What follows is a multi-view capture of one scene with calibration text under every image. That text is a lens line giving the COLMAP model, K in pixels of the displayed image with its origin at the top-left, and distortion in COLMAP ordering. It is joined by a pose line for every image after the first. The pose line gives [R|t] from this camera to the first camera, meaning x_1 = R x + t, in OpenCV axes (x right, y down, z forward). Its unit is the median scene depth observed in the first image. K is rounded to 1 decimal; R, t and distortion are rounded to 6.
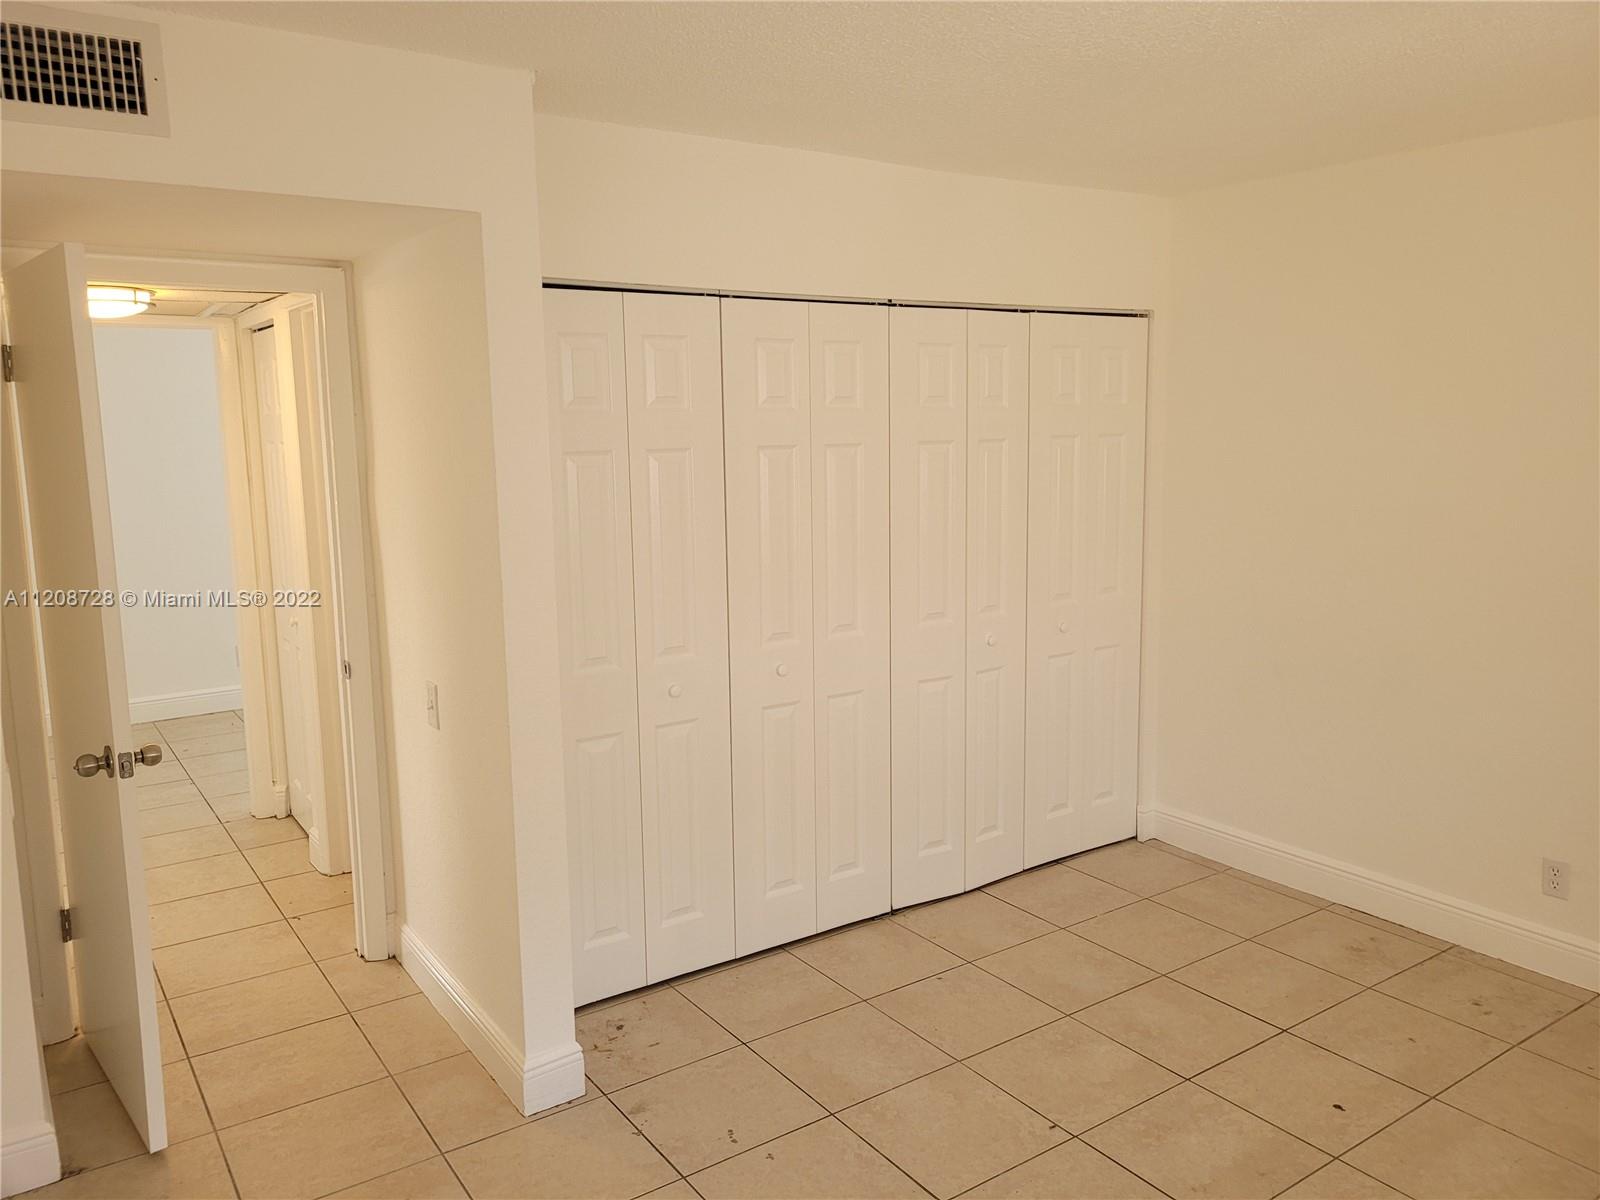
lens RADIAL K [[1212.4, 0, 800.7], [0, 1212.4, 607.5], [0, 0, 1]] dist [0.047321, -0.013447]
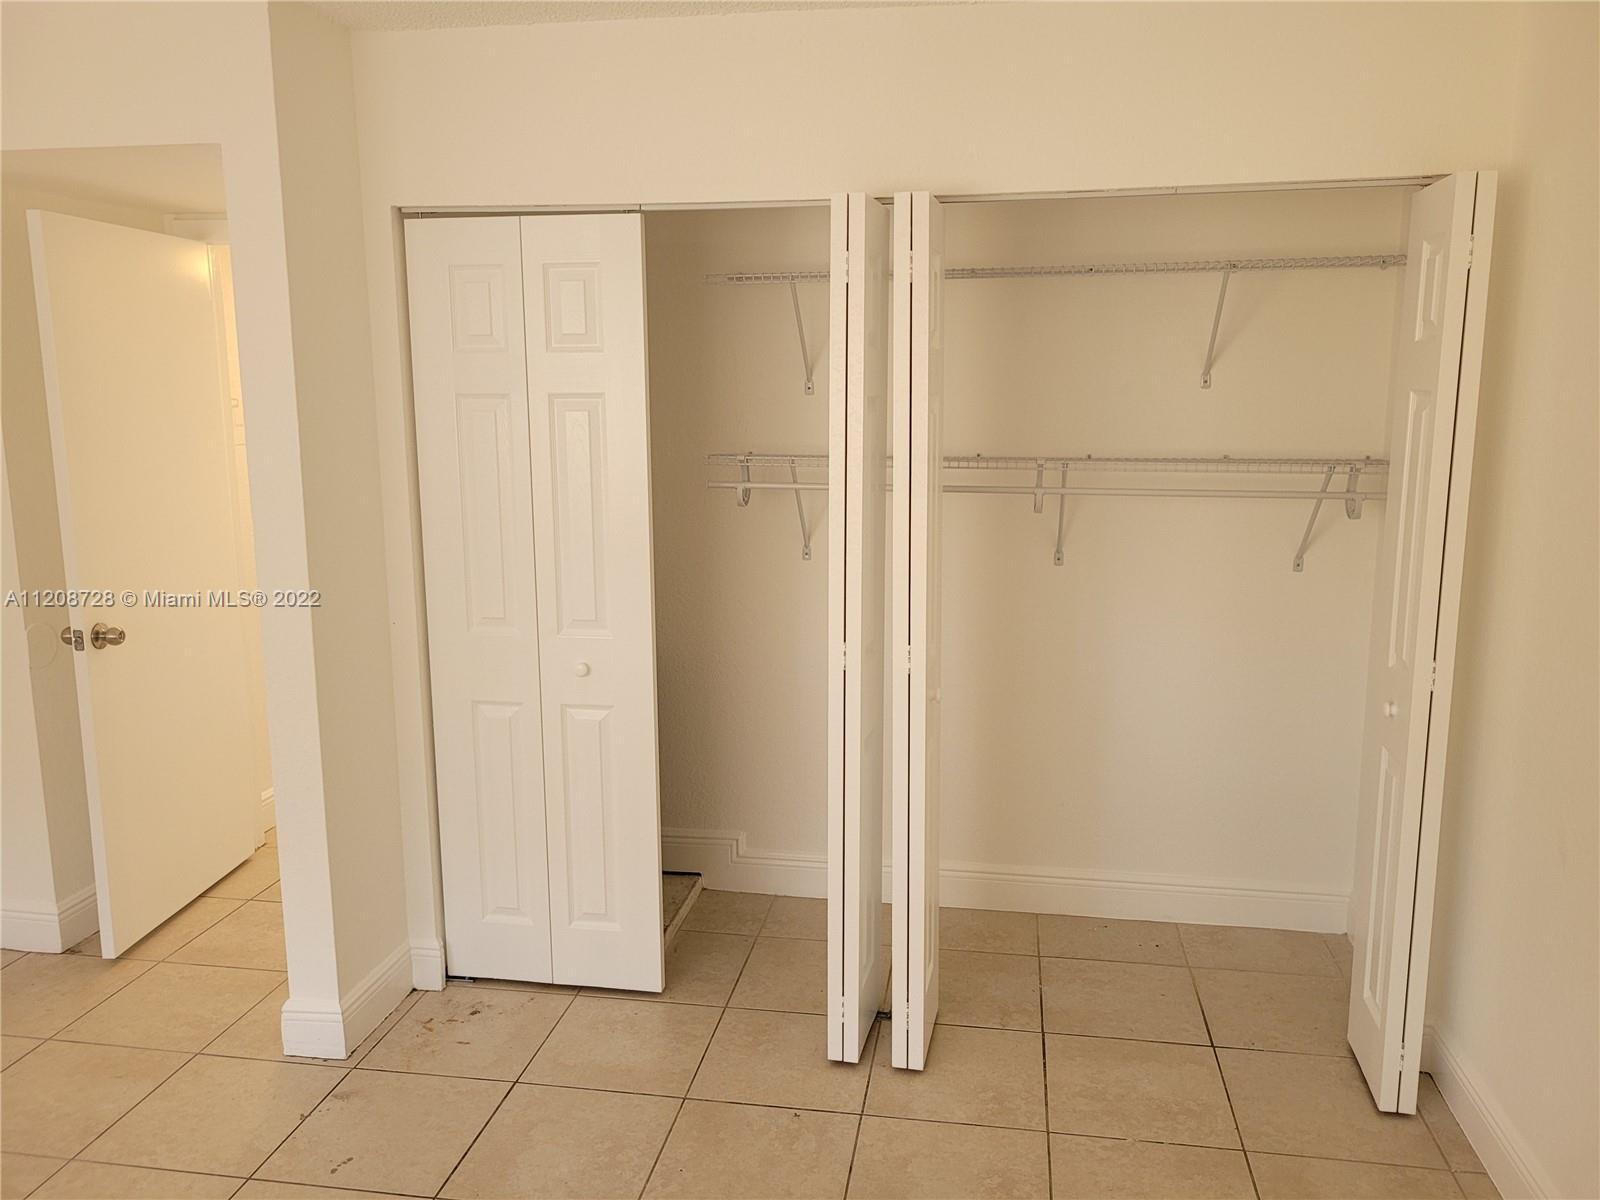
lens RADIAL K [[1212.4, 0, 794.9], [0, 1212.4, 589.6], [0, 0, 1]] dist [0.047321, -0.013447]
pose [[0.709251, 0.130003, -0.692866, 0.652150], [-0.114801, 0.991029, 0.068431, -0.071436], [0.695546, 0.031007, 0.717812, 0.503649]]
